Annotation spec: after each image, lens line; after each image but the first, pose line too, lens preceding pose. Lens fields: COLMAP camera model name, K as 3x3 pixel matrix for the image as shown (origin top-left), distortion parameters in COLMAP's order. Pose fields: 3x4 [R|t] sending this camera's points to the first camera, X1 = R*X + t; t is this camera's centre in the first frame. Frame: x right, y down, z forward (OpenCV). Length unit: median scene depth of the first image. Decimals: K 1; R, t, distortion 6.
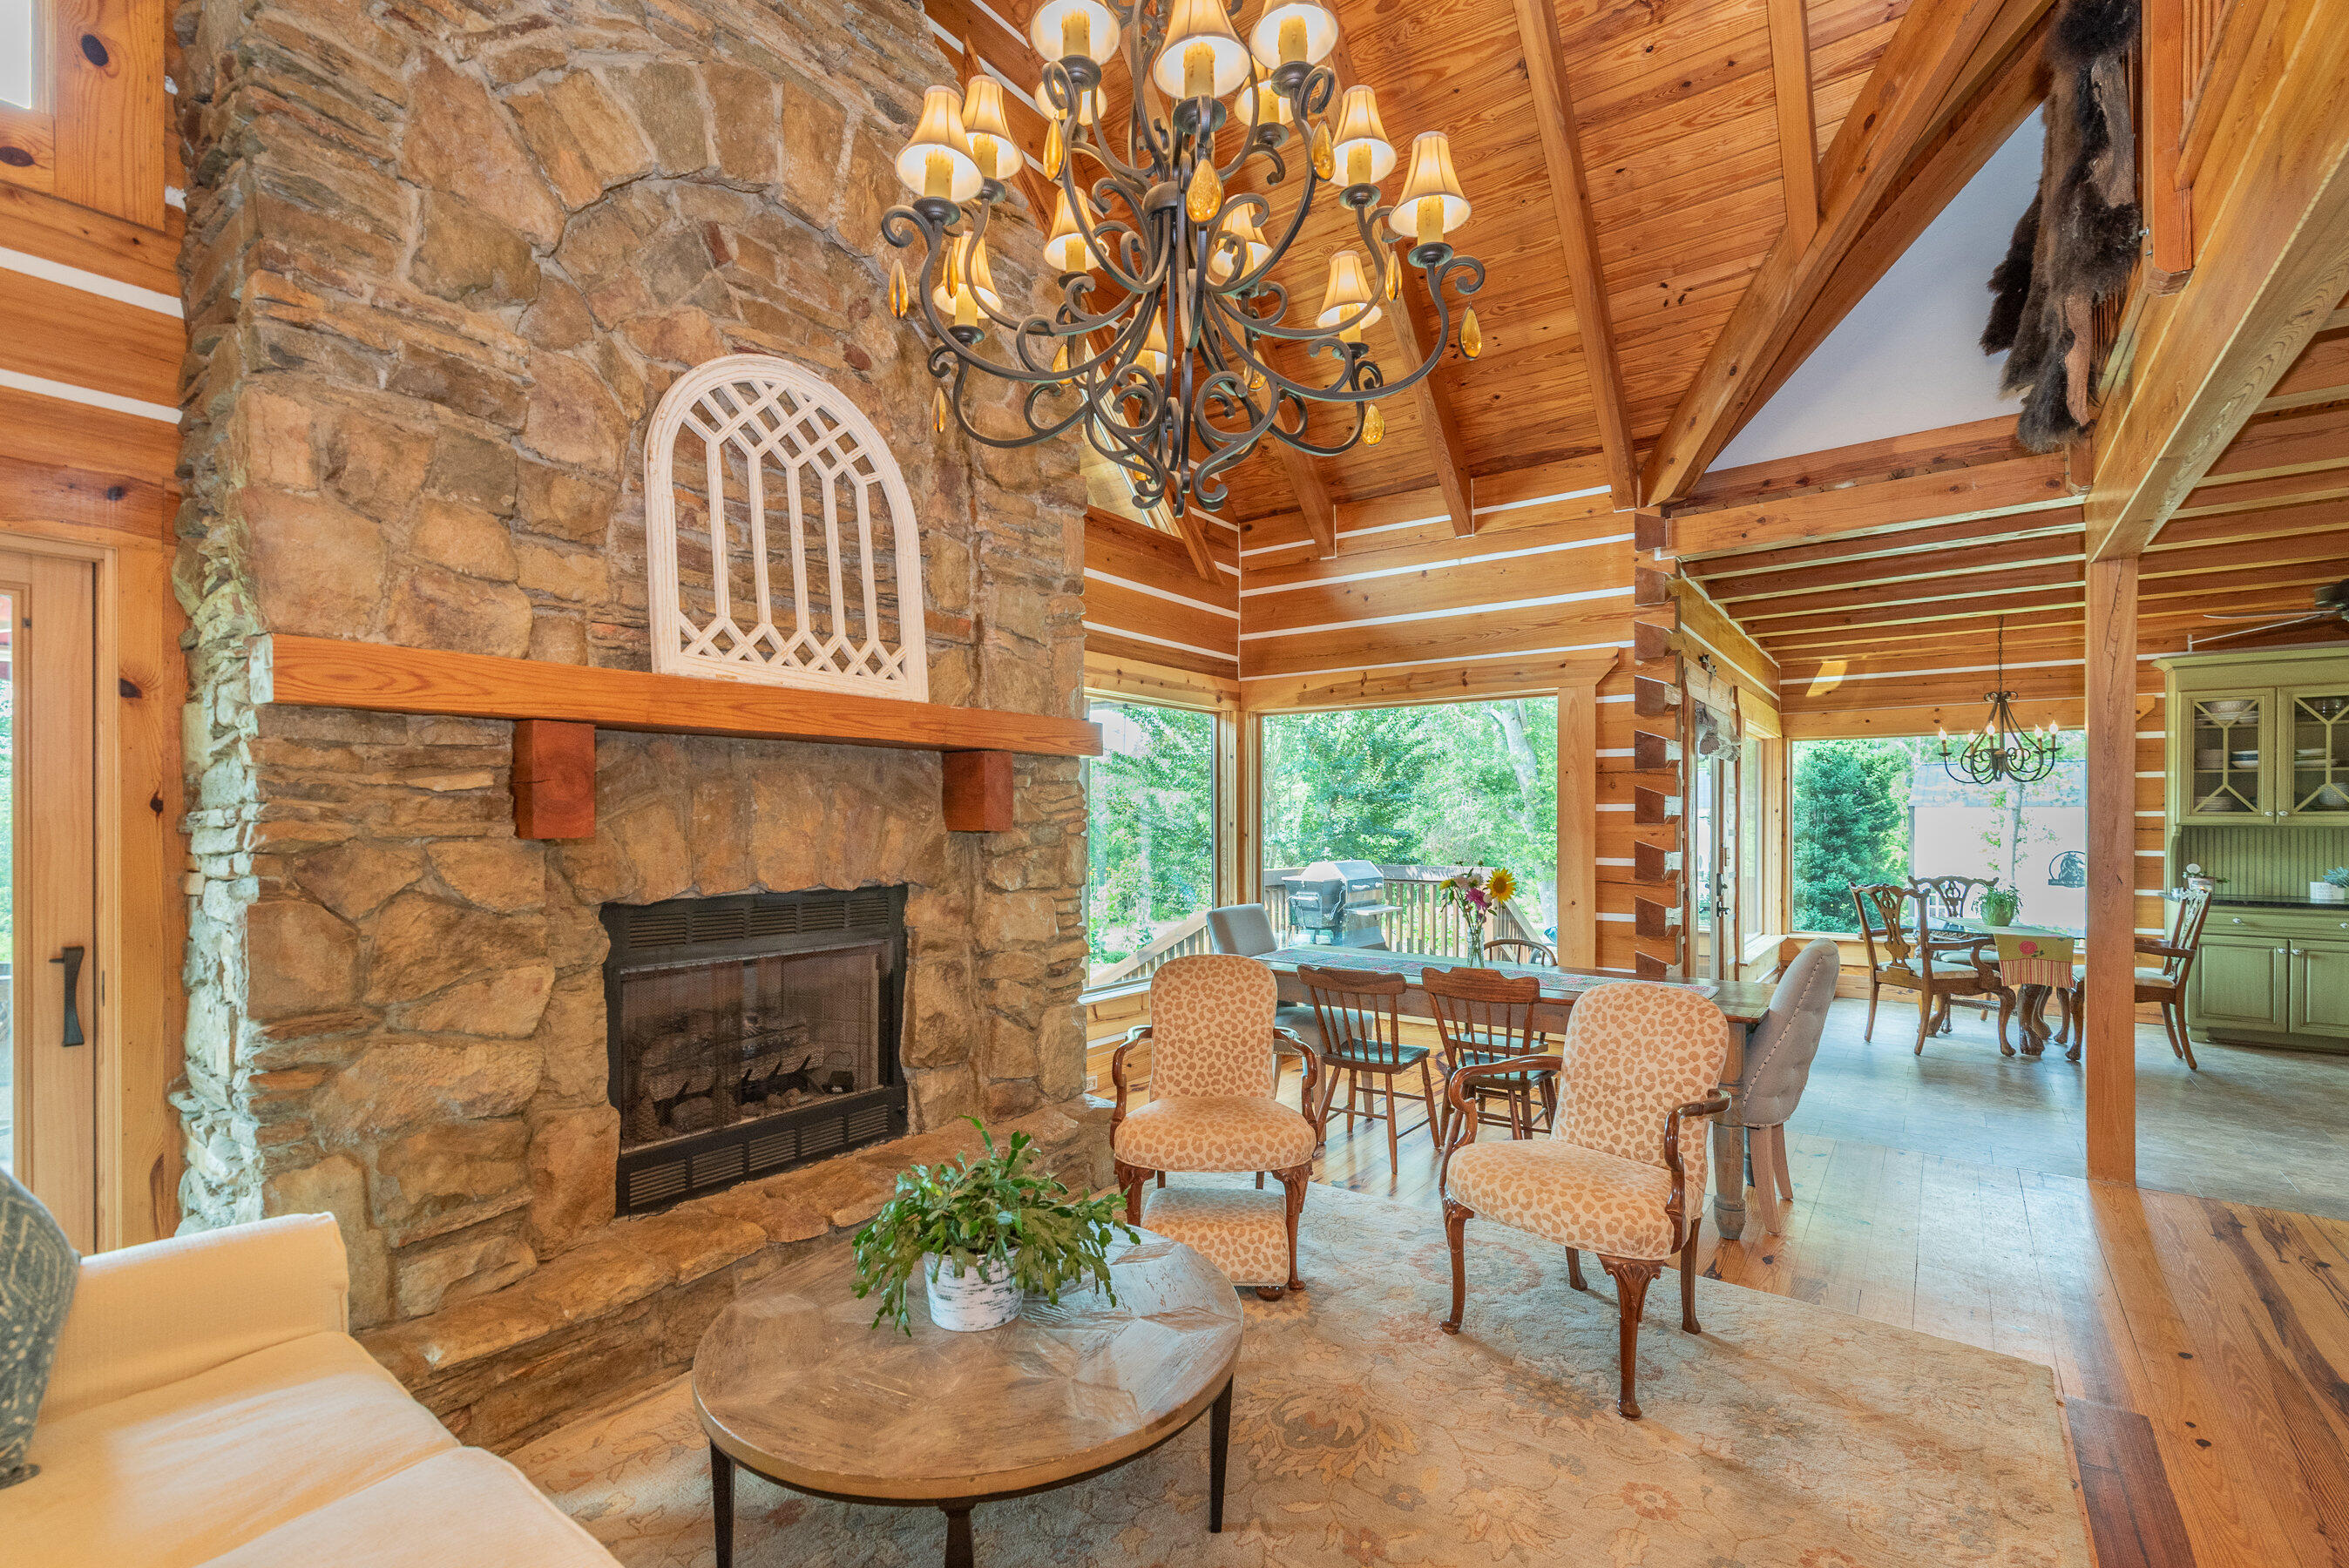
lens RADIAL K [[1011.2, 0, 1170.9], [0, 1011.2, 803.6], [0, 0, 1]] dist [0.003157, -0.002223]
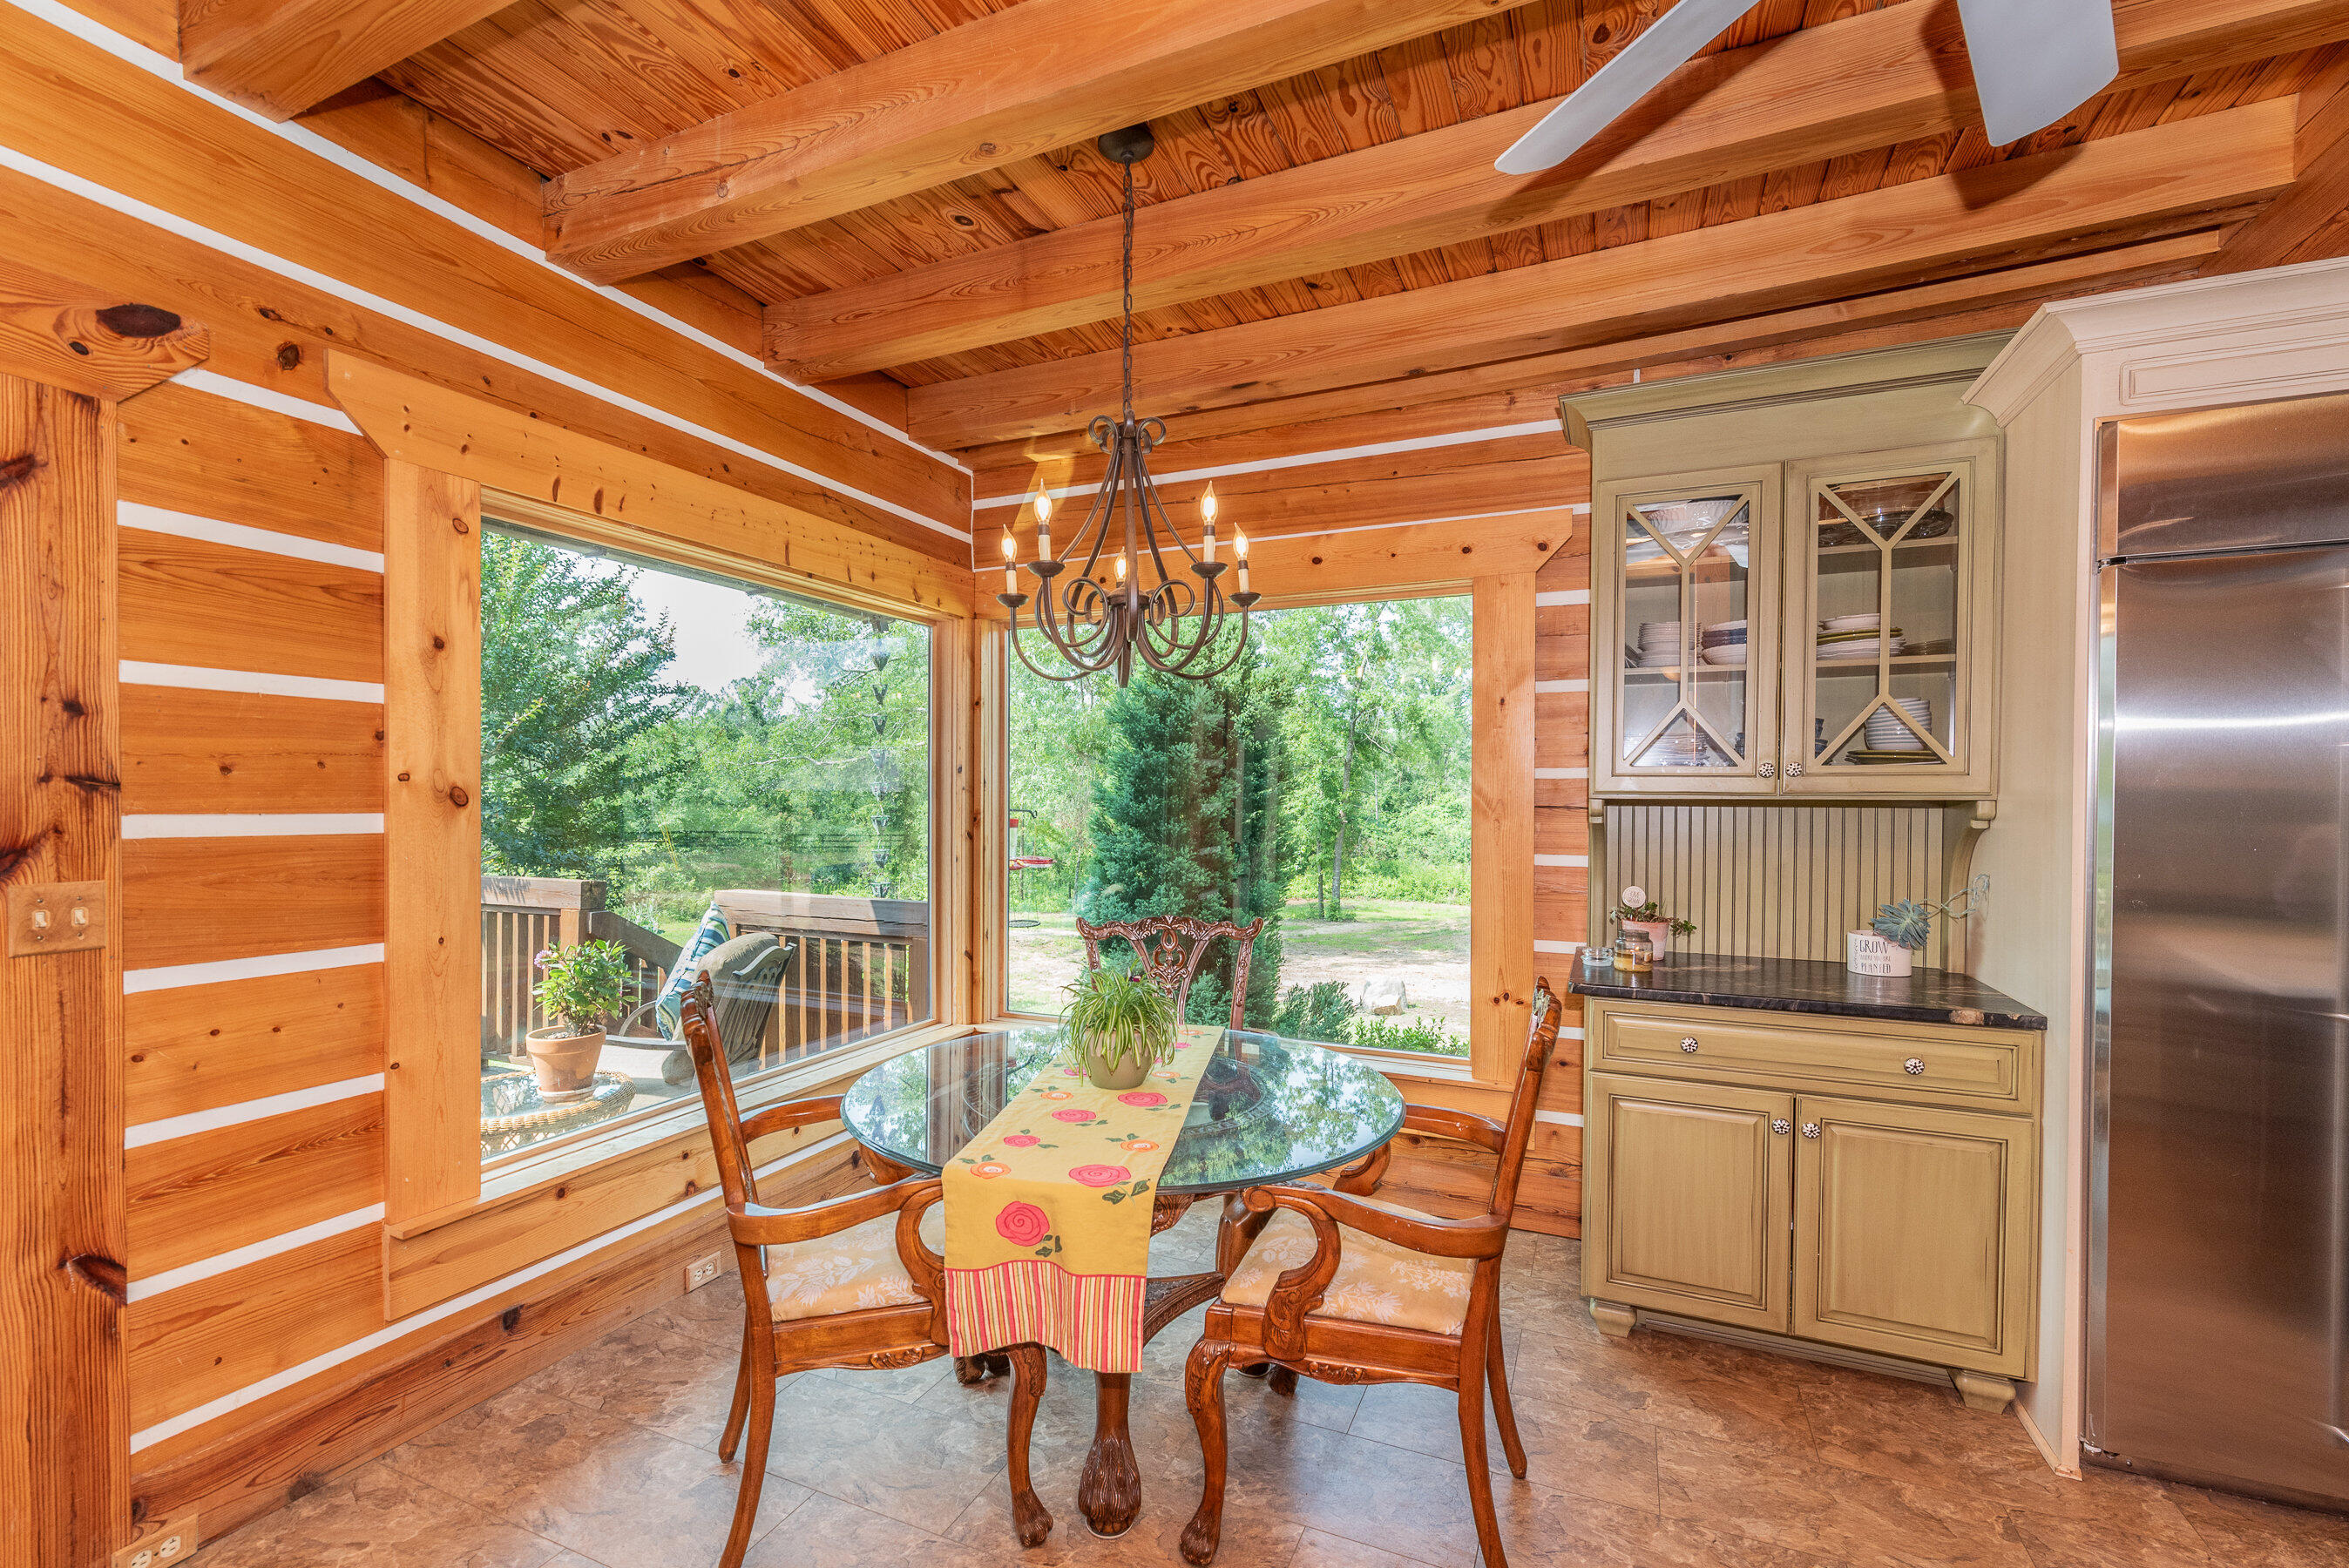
lens RADIAL K [[1011.2, 0, 1177.7], [0, 1011.2, 790.4], [0, 0, 1]] dist [0.003157, -0.002223]
pose [[0.978309, -0.005310, 0.207081, 0.747473], [0.001069, 0.999788, 0.020585, 0.008771], [-0.207147, -0.019917, 0.978107, 0.631360]]
